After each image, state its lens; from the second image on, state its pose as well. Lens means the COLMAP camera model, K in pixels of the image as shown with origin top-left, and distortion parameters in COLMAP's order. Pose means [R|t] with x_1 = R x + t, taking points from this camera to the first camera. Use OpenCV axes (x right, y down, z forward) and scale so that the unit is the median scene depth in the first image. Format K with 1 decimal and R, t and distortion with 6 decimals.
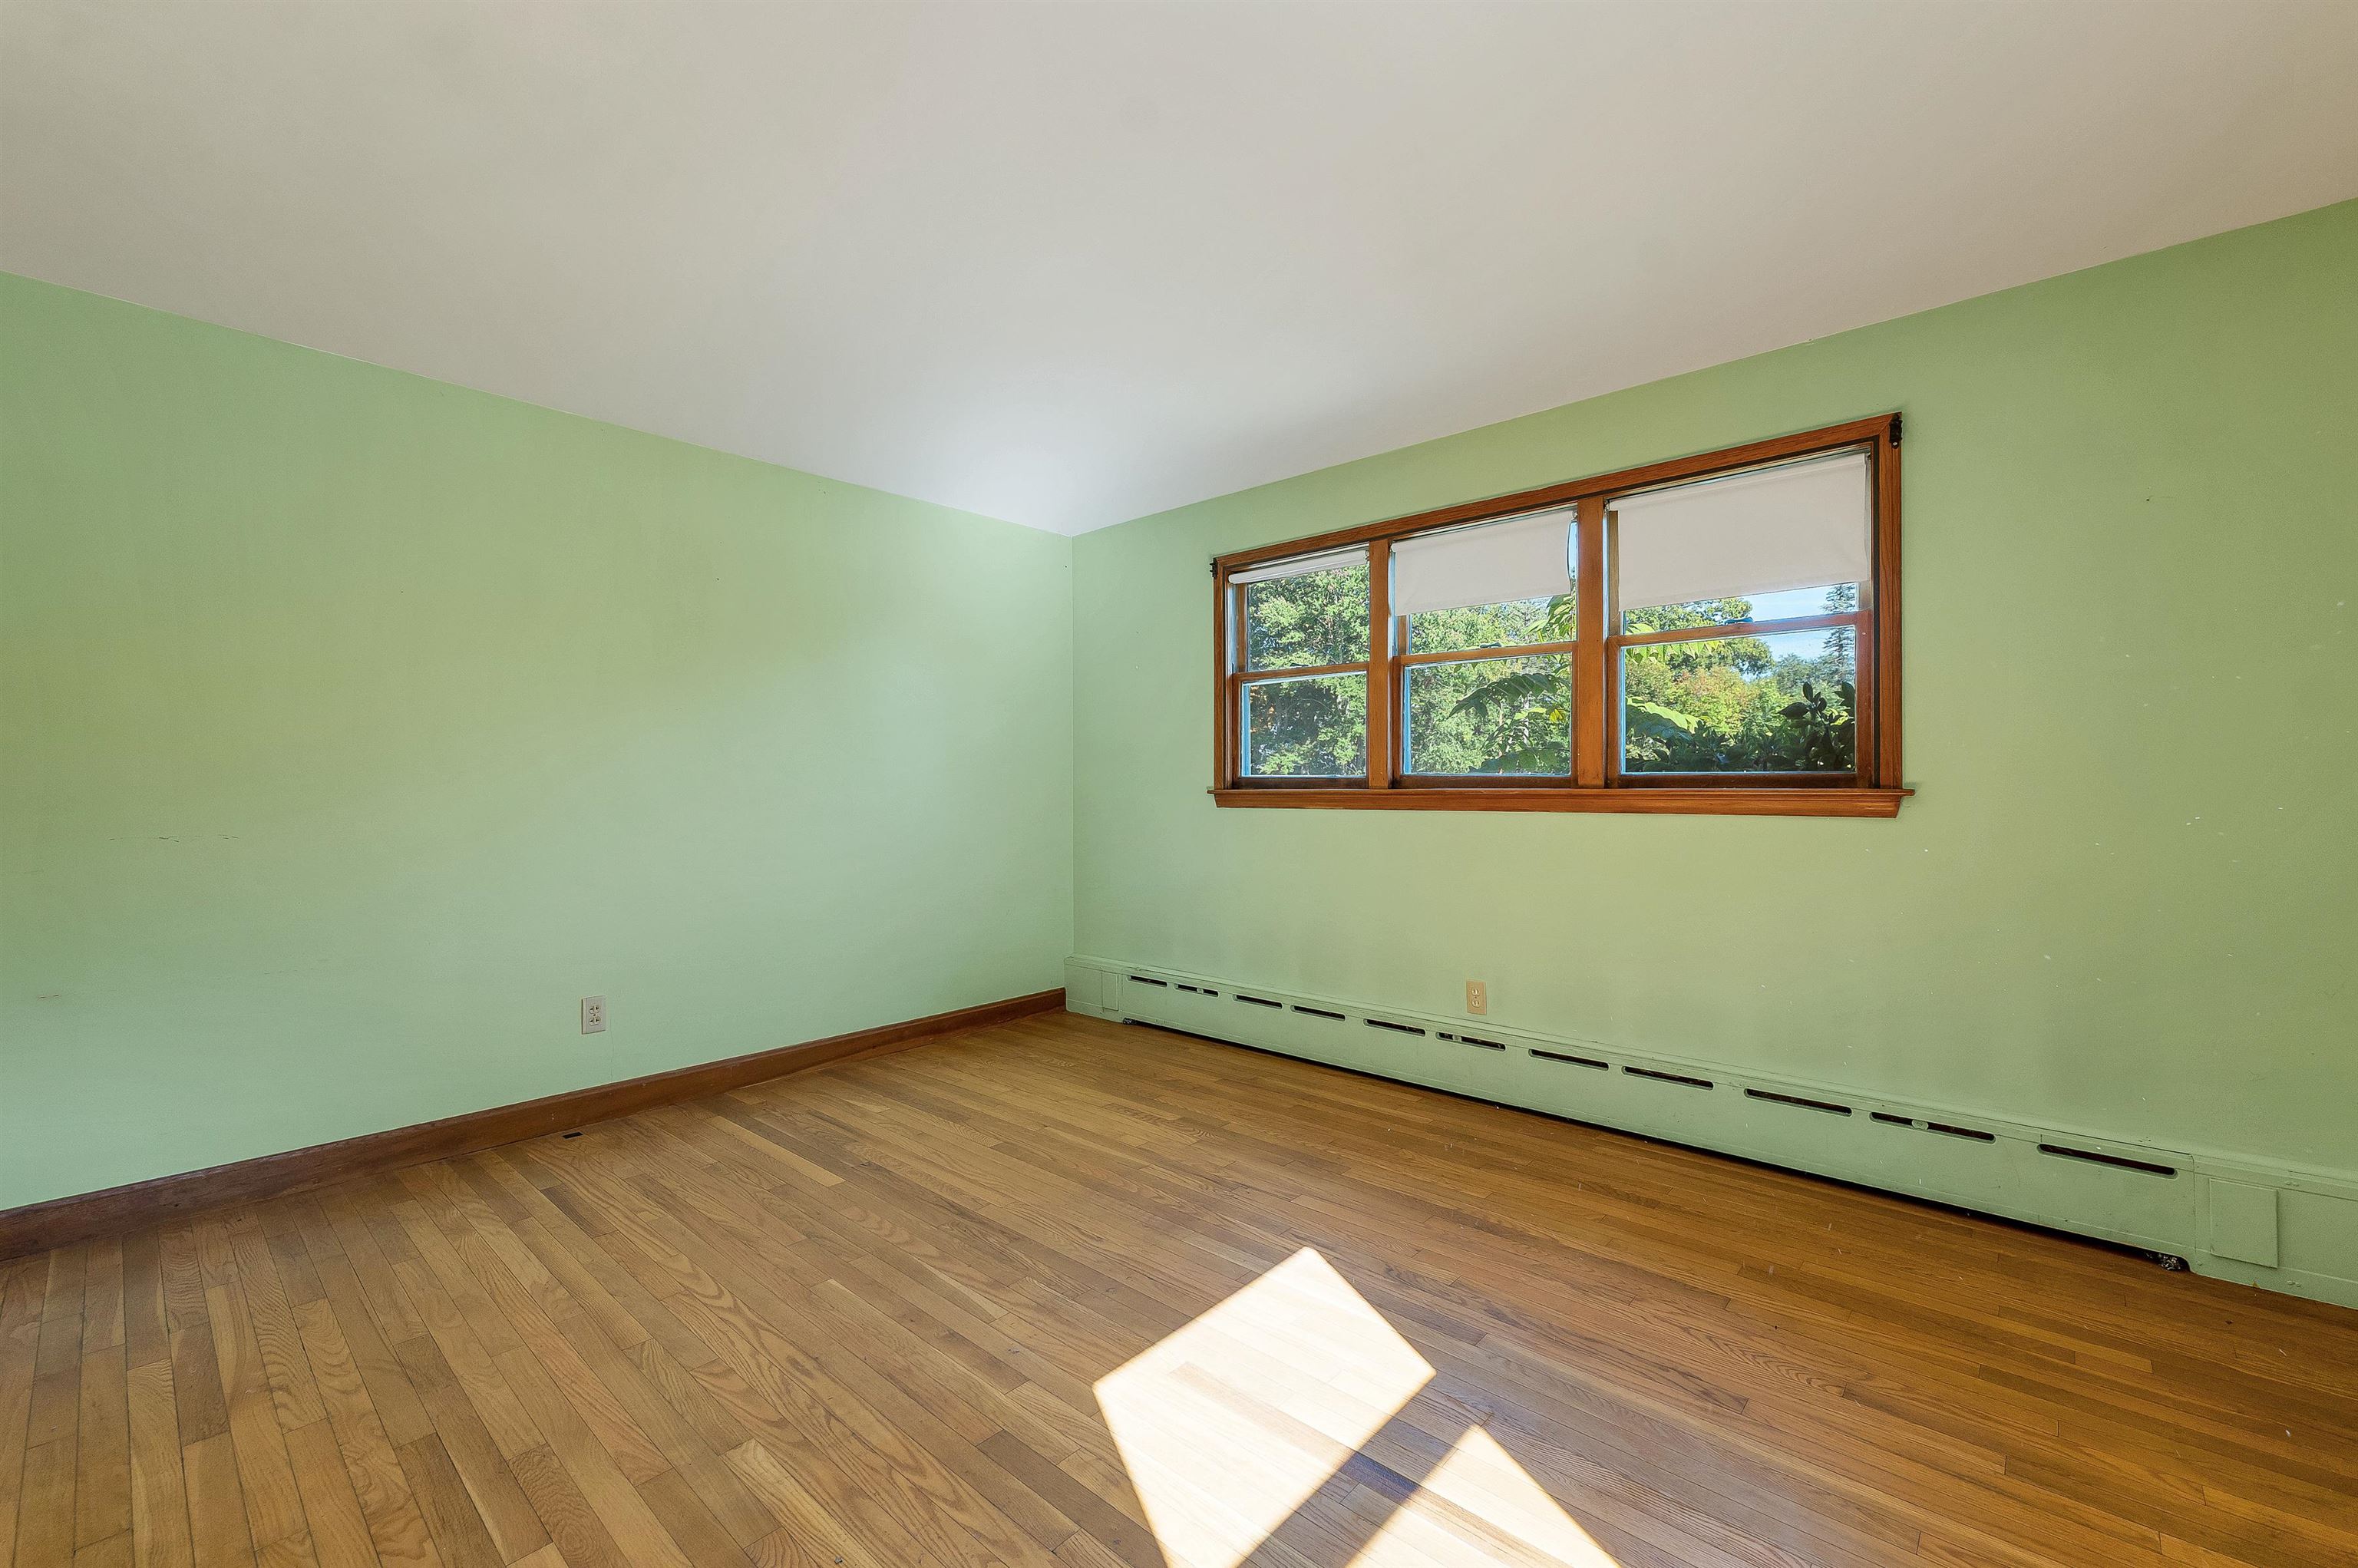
lens RADIAL K [[965.7, 0, 1187.9], [0, 965.7, 776.2], [0, 0, 1]] dist [0.002362, 0.000047]
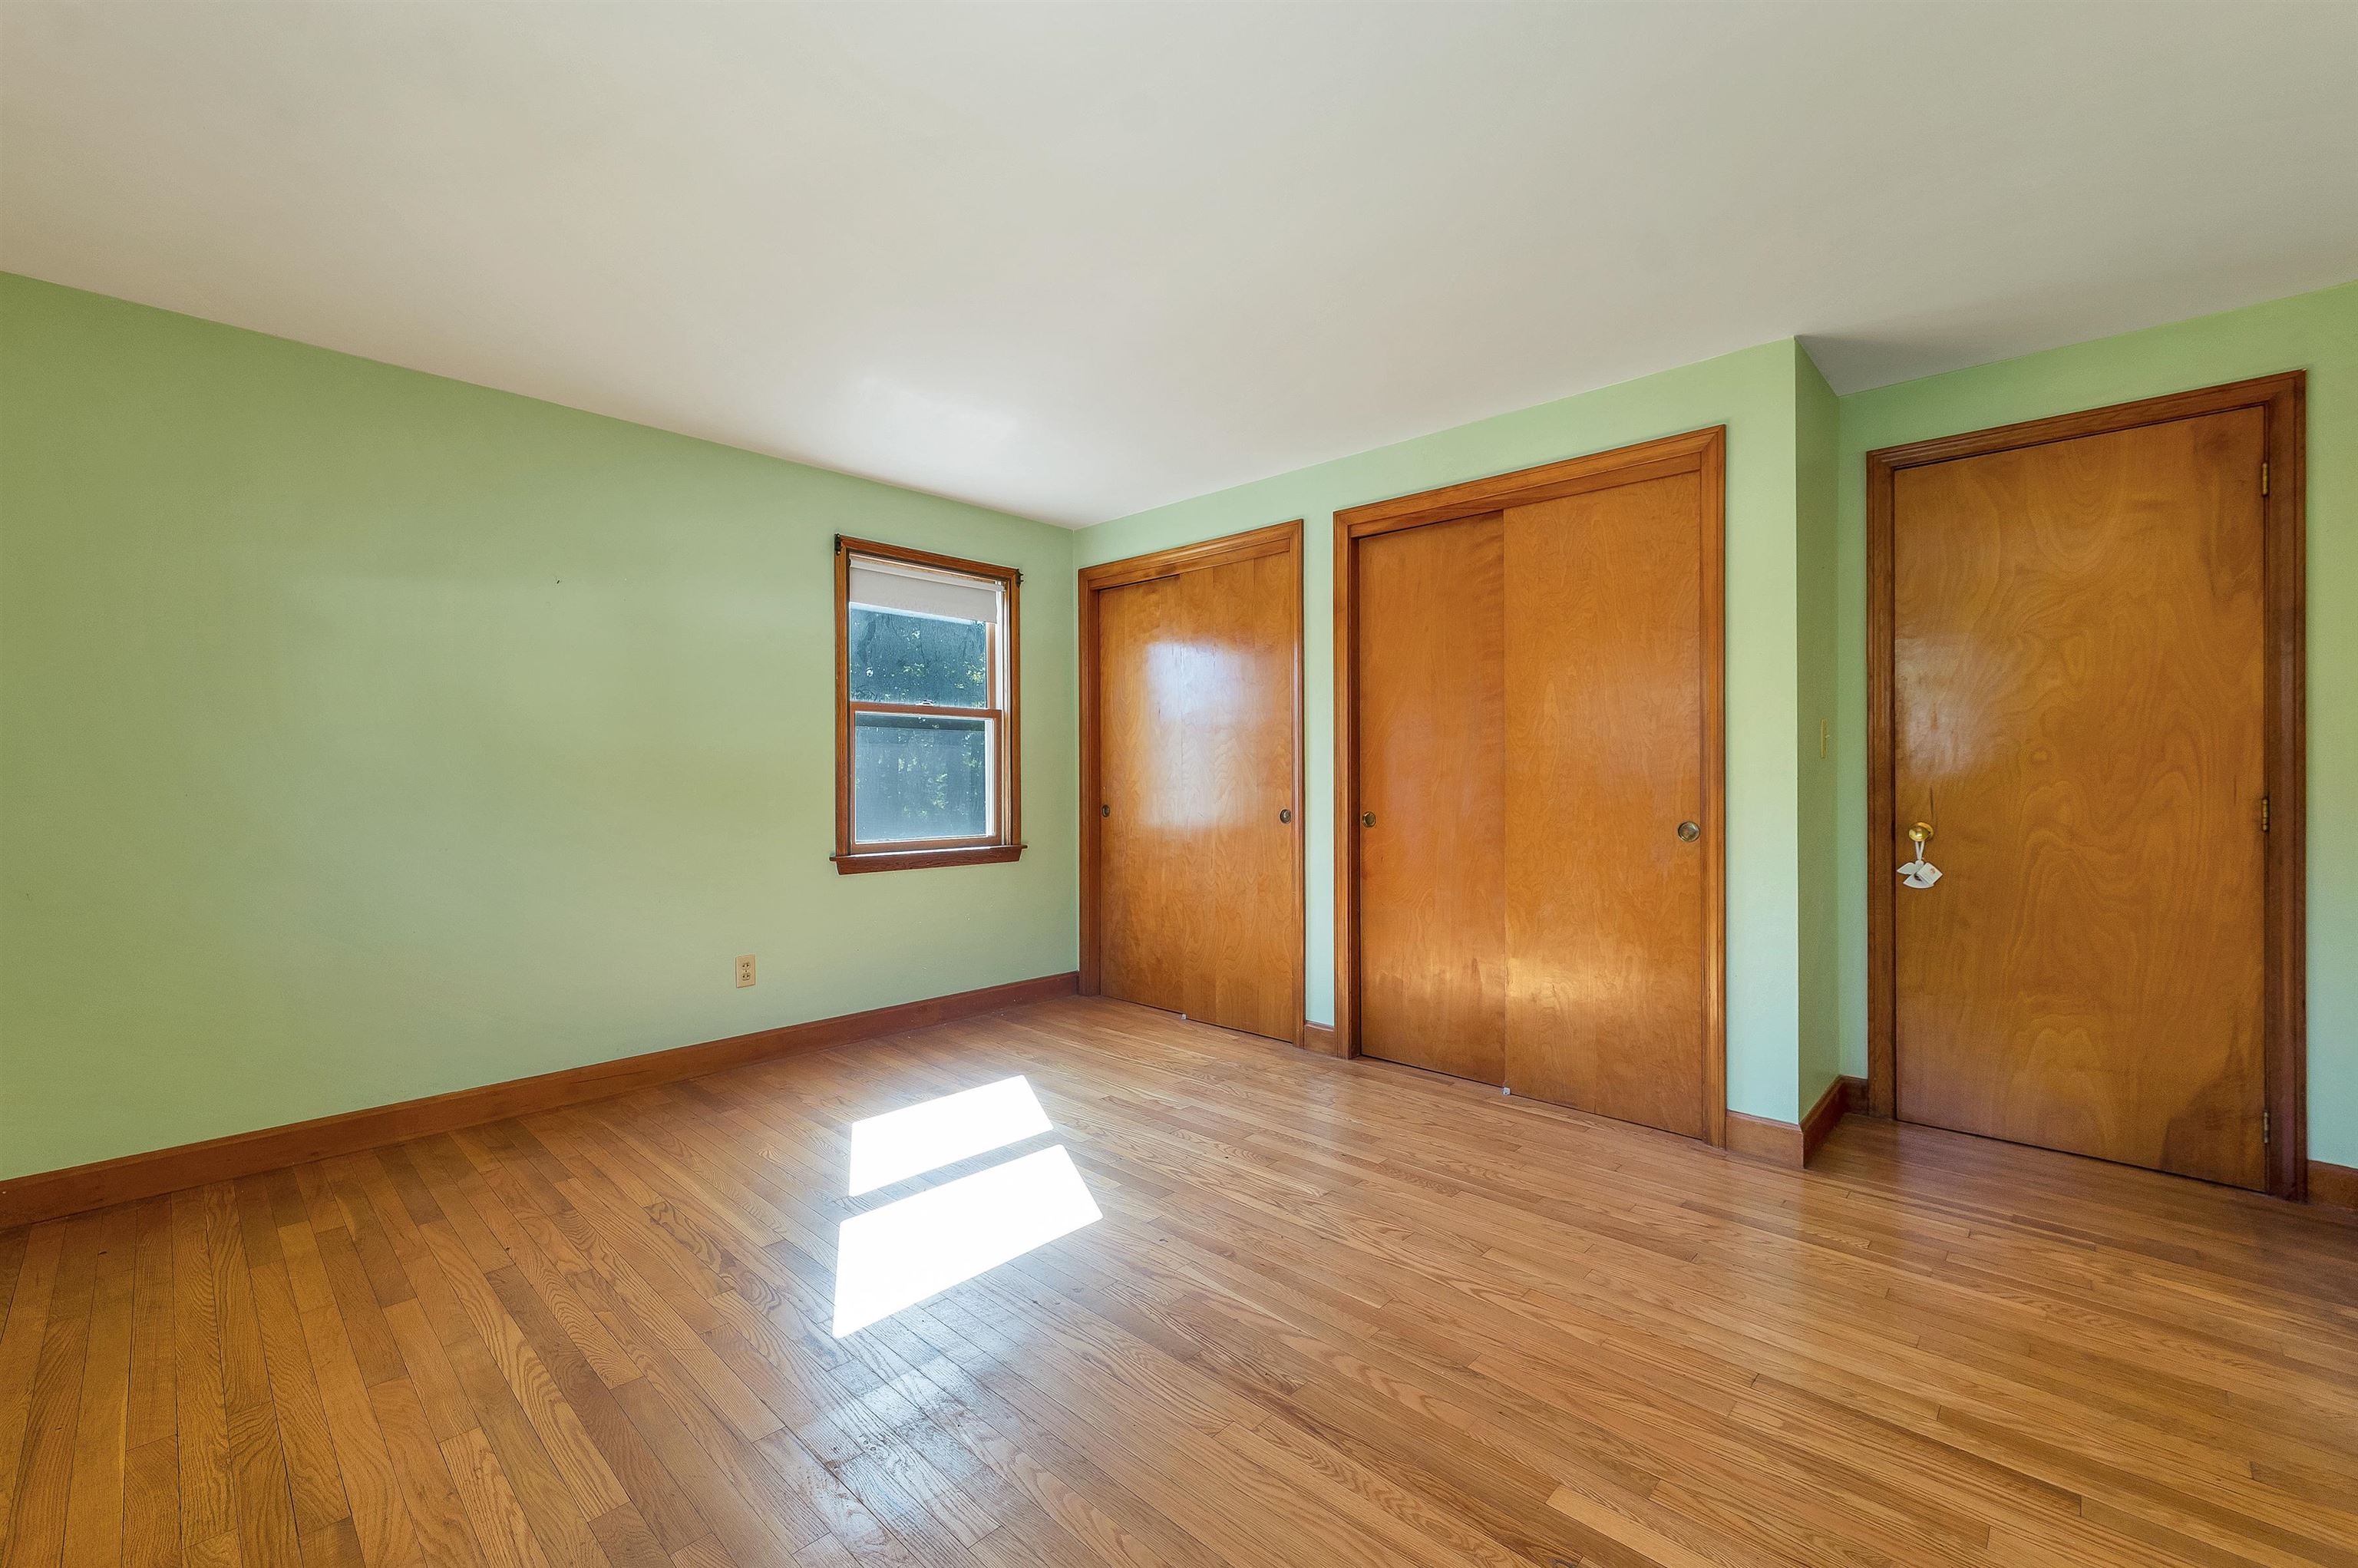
lens RADIAL K [[965.7, 0, 1187.9], [0, 965.7, 776.2], [0, 0, 1]] dist [0.002362, 0.000047]
pose [[-0.999730, 0.007085, 0.022124, -0.188620], [0.006928, 0.999950, -0.007180, 0.015344], [-0.022174, -0.007025, -0.999729, 1.732153]]
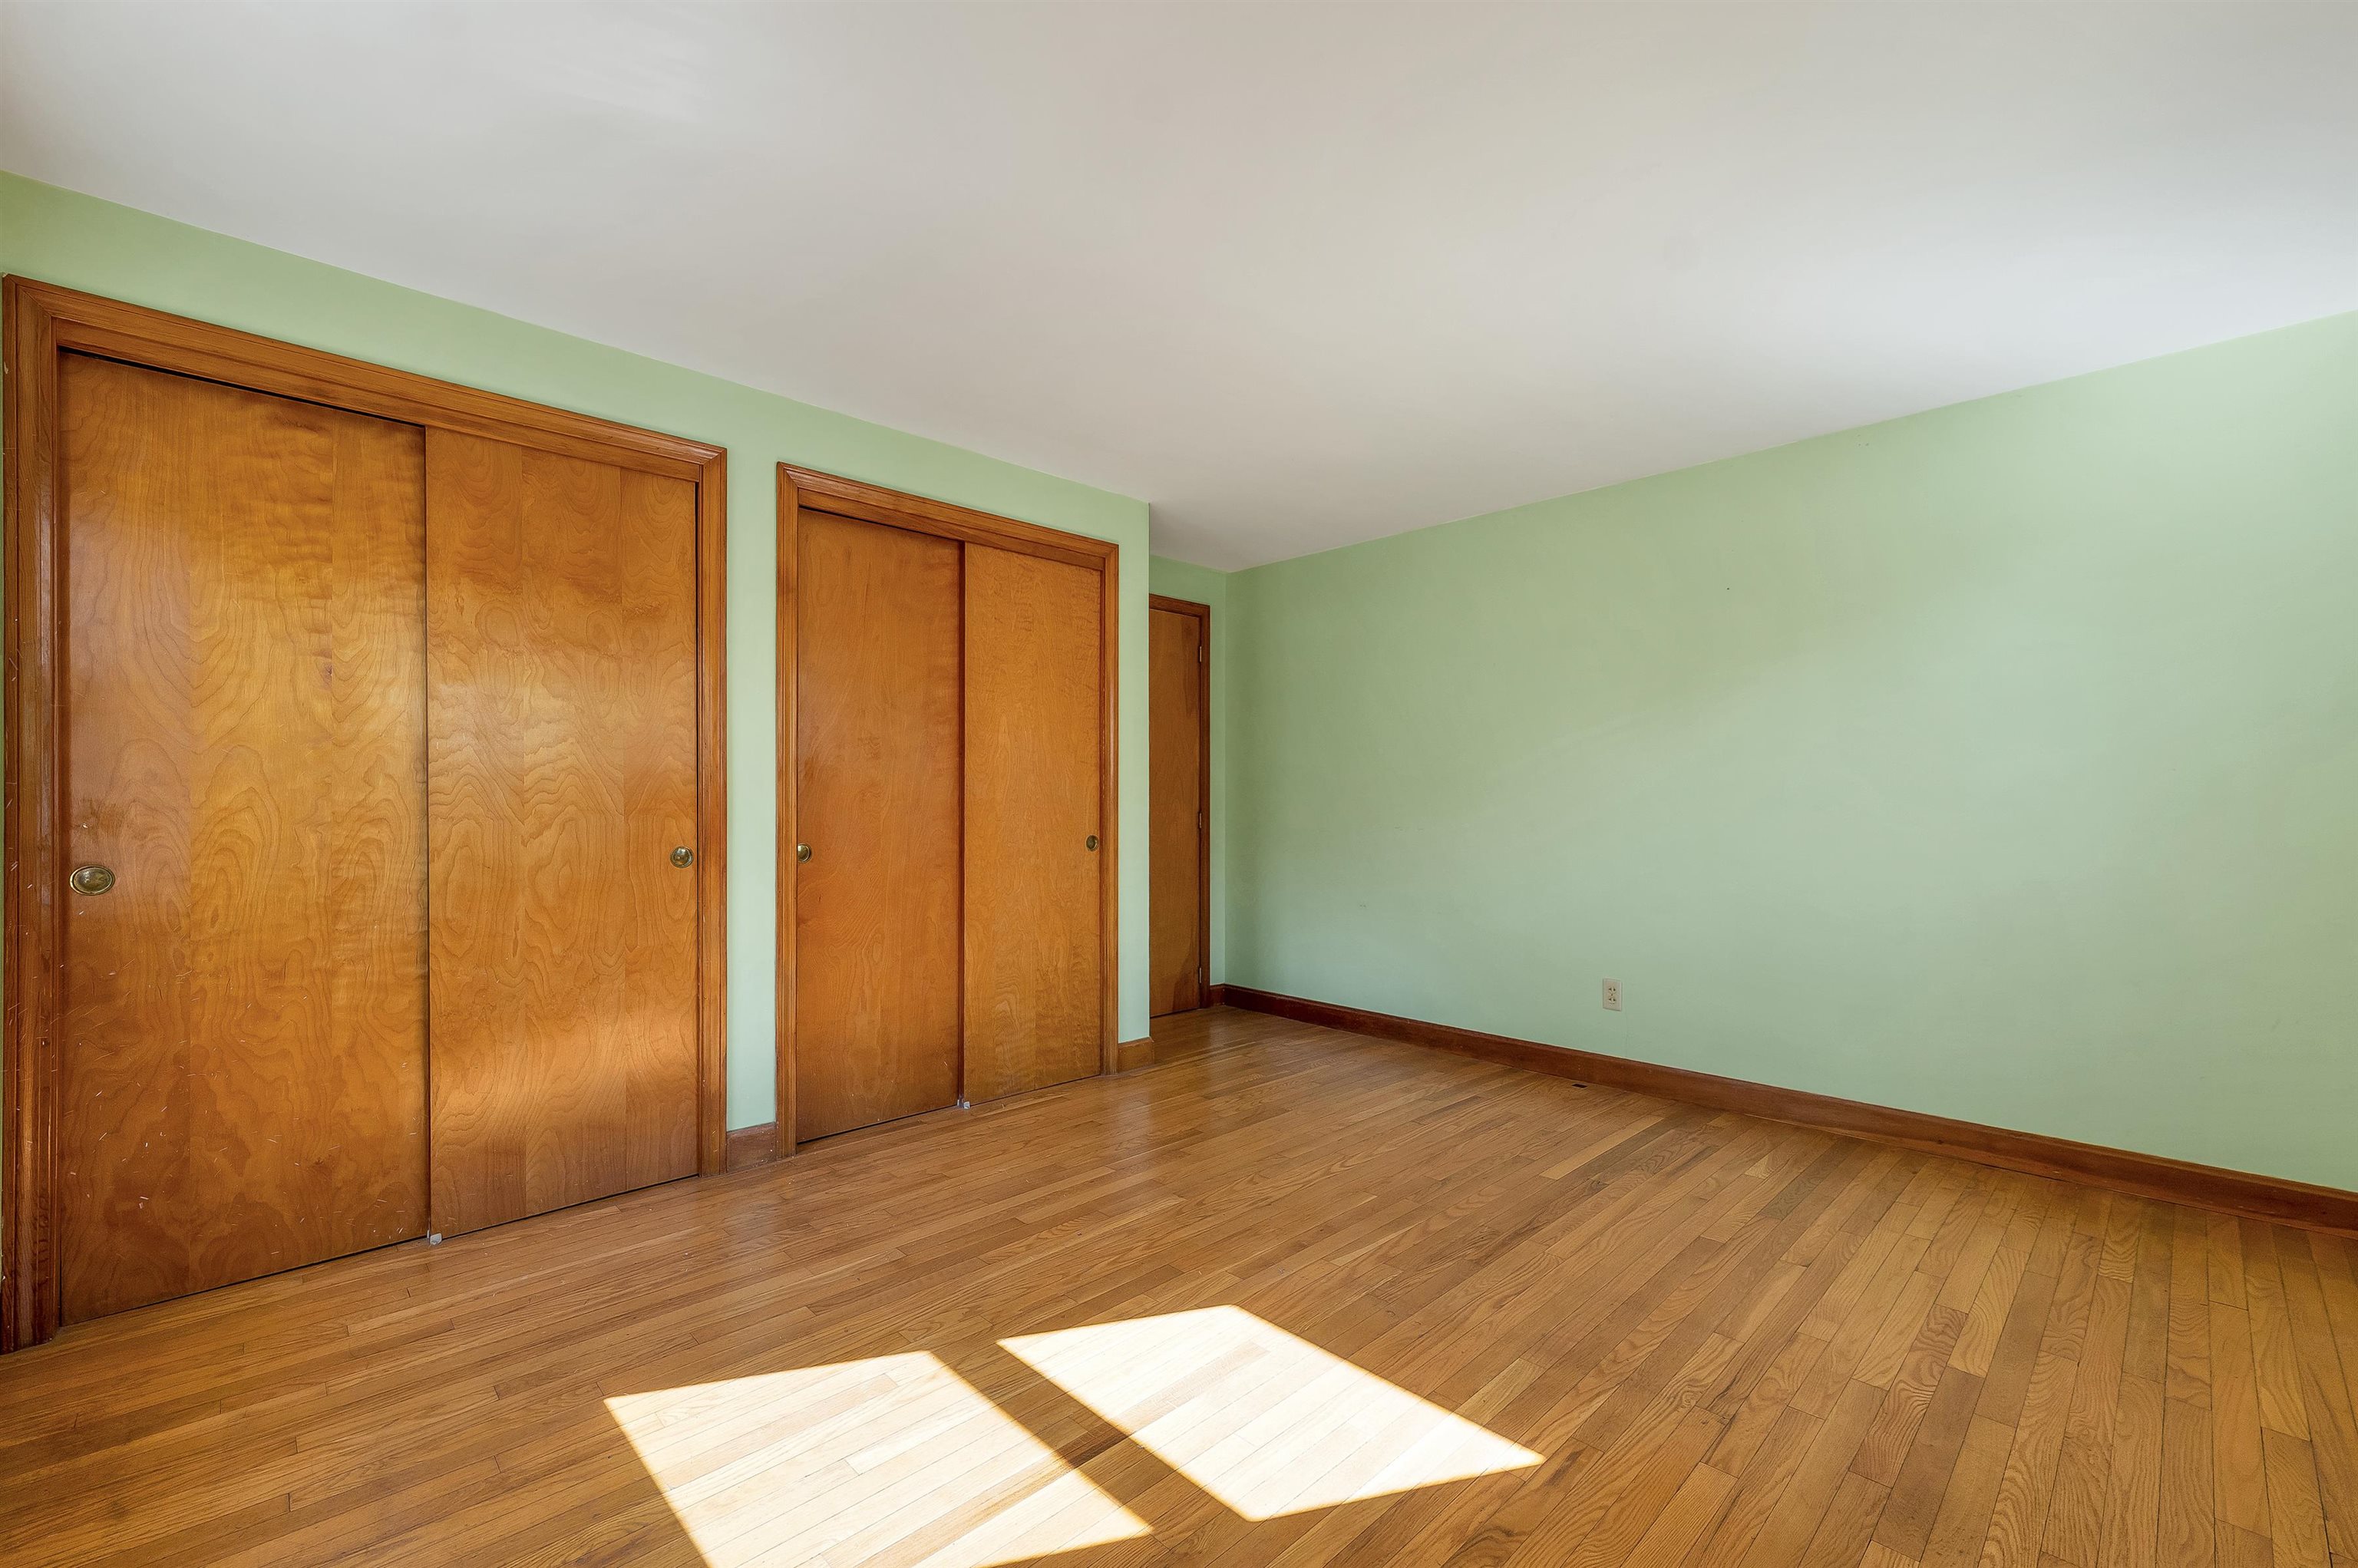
lens RADIAL K [[982.7, 0, 1170.4], [0, 982.7, 786.5], [0, 0, 1]] dist [0.003214, -0.000229]
pose [[-0.073133, -0.010468, -0.997267, 0.817263], [0.007250, 0.999913, -0.011027, 0.007123], [0.997296, -0.008037, -0.073051, 0.746443]]
